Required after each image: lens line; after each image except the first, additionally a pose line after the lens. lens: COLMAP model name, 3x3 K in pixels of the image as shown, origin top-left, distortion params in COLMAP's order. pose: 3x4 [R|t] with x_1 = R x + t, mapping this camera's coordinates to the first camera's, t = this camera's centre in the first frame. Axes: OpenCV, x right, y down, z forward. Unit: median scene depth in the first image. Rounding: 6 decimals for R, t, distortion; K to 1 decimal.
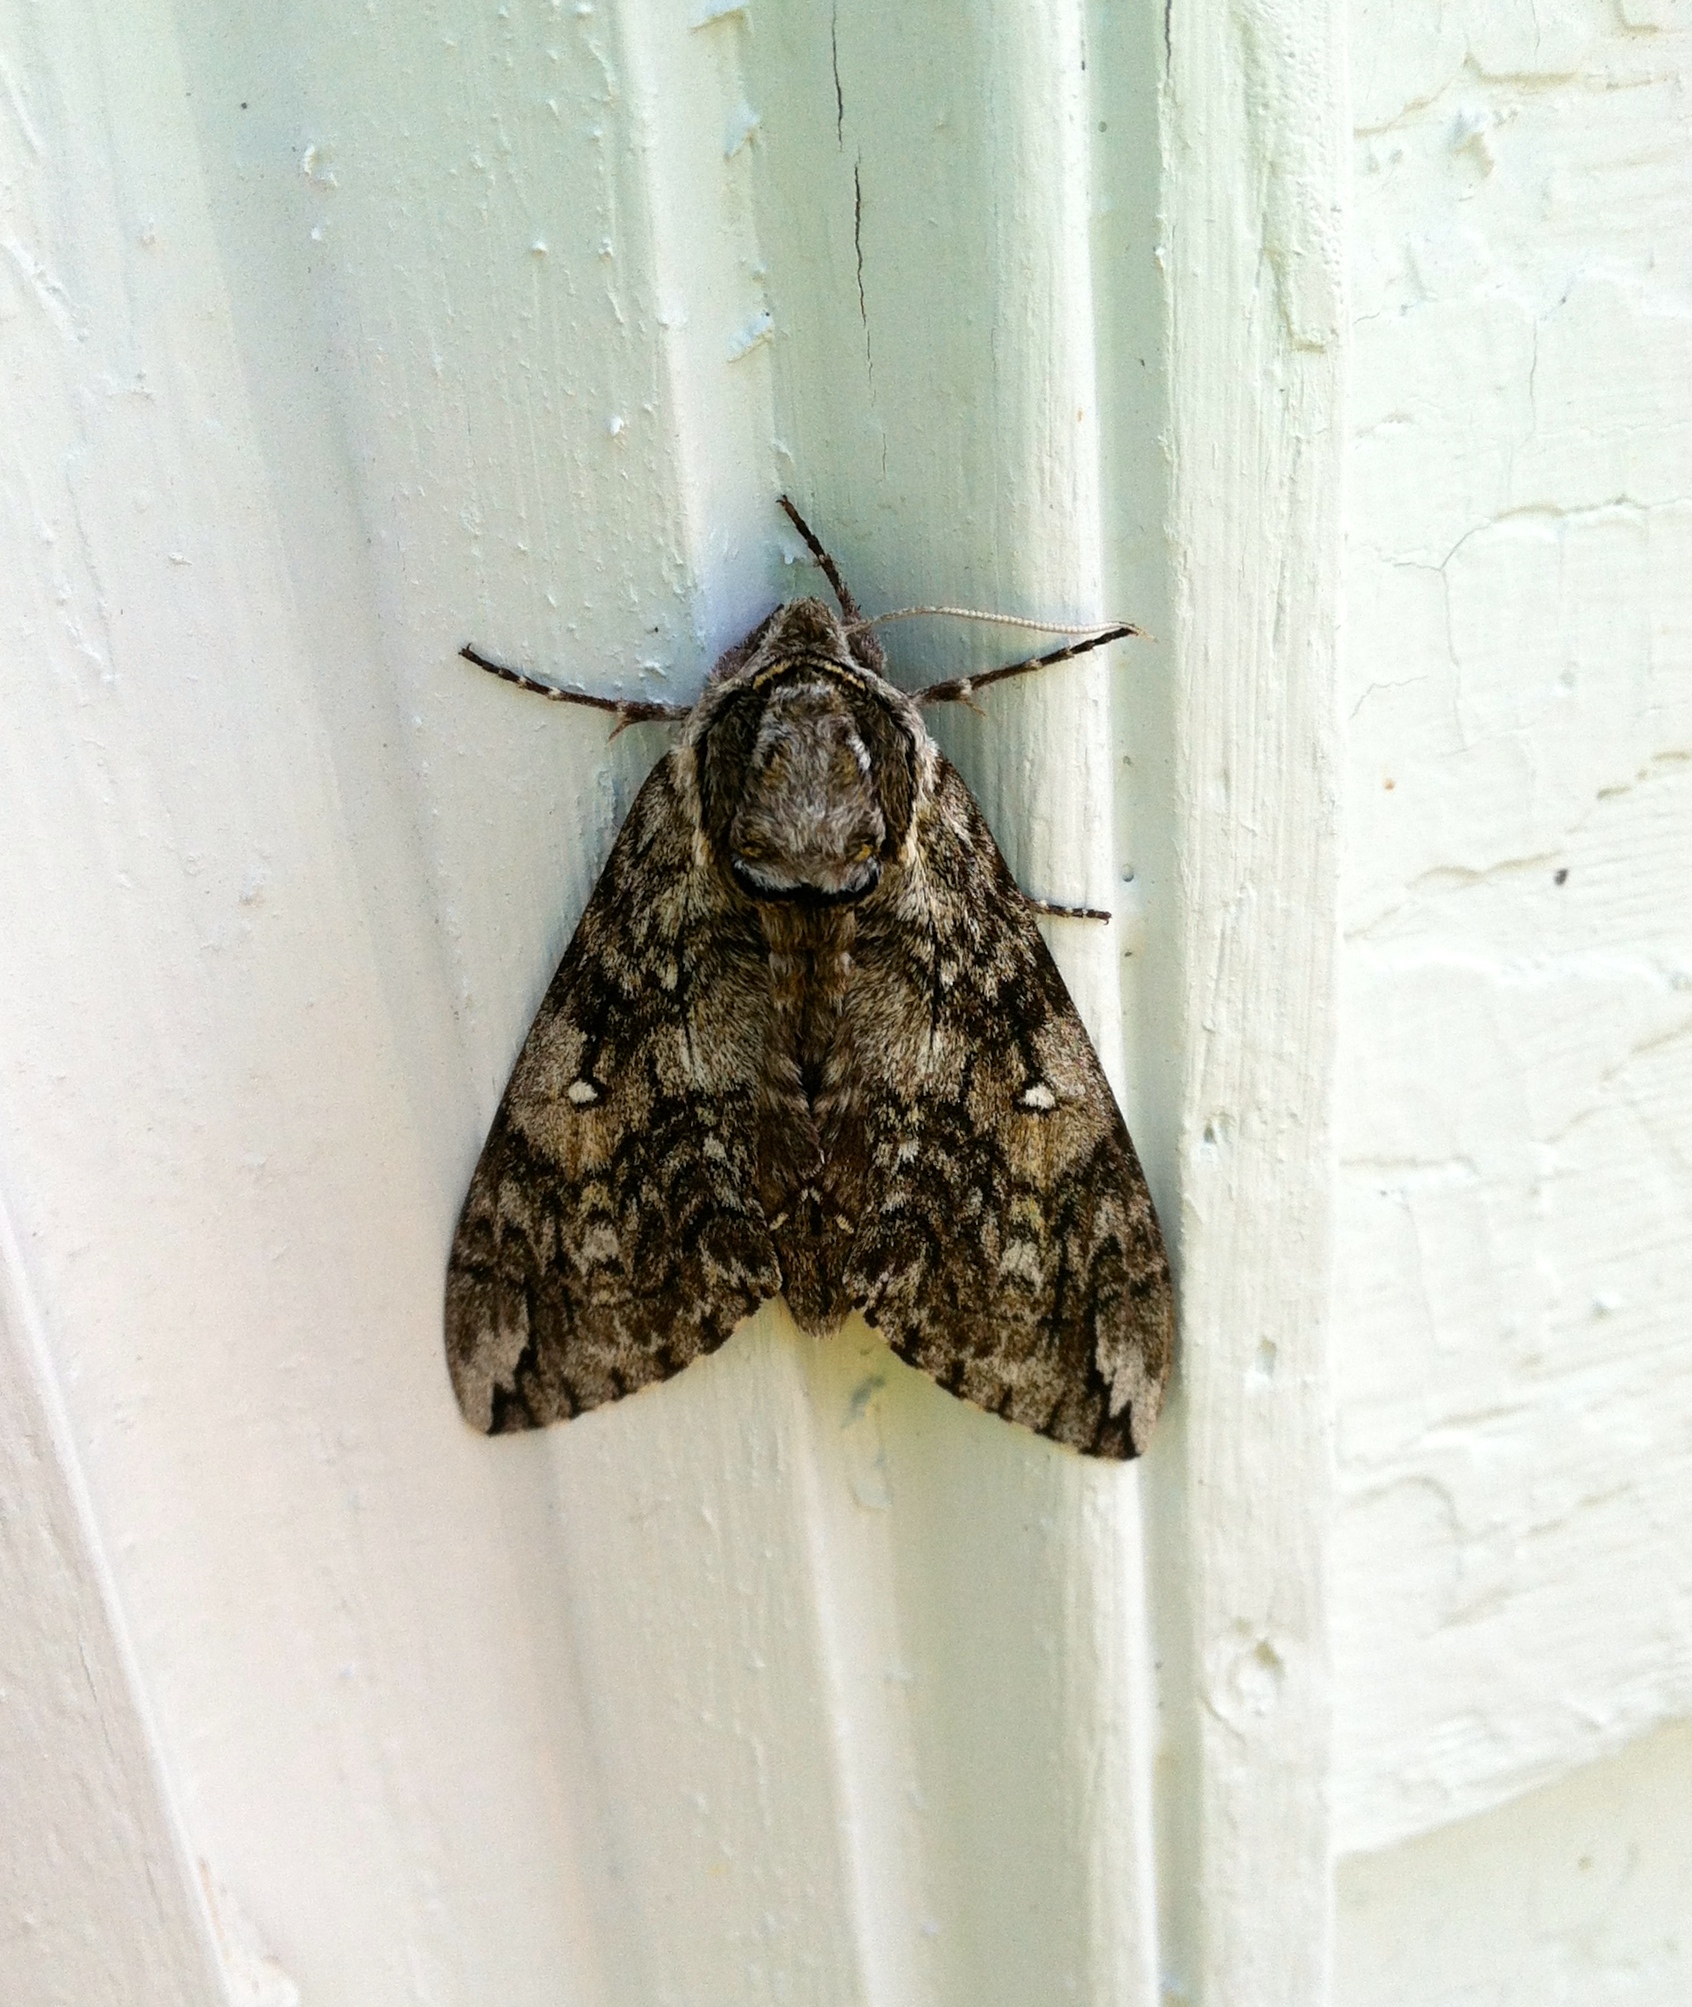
lens RADIAL K [[2240.5, 0, 840.1], [0, 2240.5, 1002.6], [0, 0, 1]] dist [-0.008142, 0.000000]
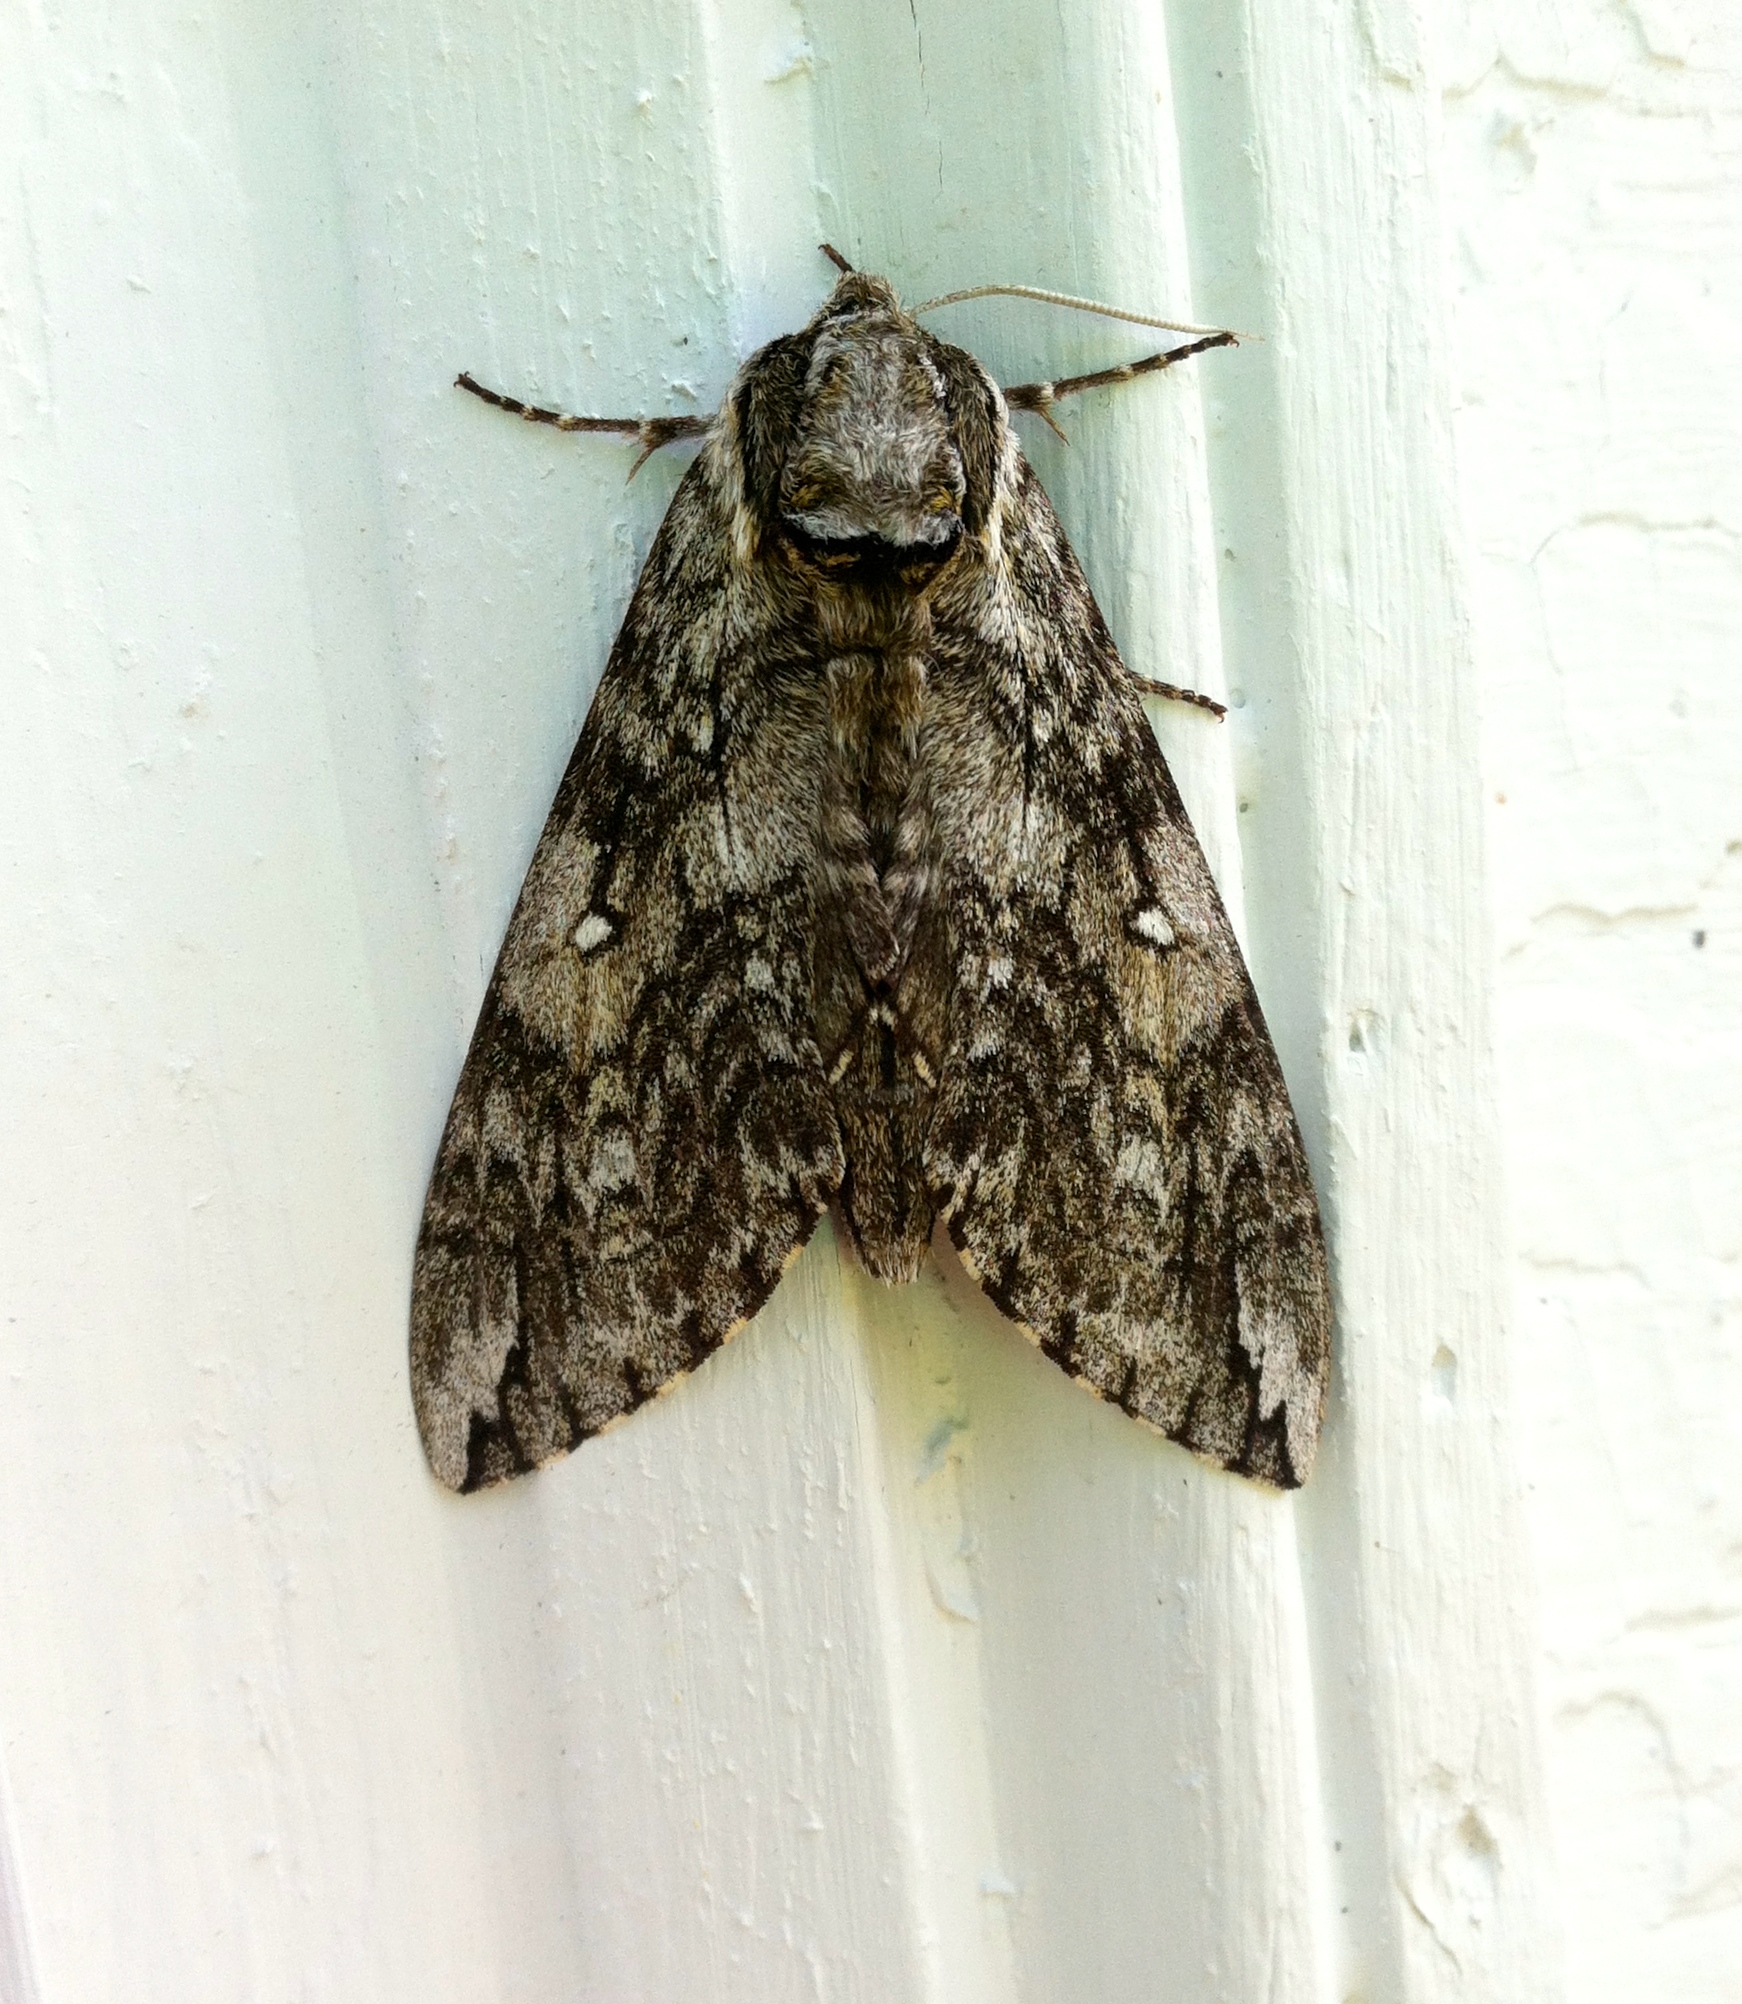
lens RADIAL K [[2333.8, 0, 876.4], [0, 2333.8, 1002.6], [0, 0, 1]] dist [-0.020914, 0.000000]
pose [[0.999198, -0.025718, 0.030691, -0.037771], [0.033948, 0.950564, -0.308668, 0.315524], [-0.021236, 0.309462, 0.950675, 0.196660]]
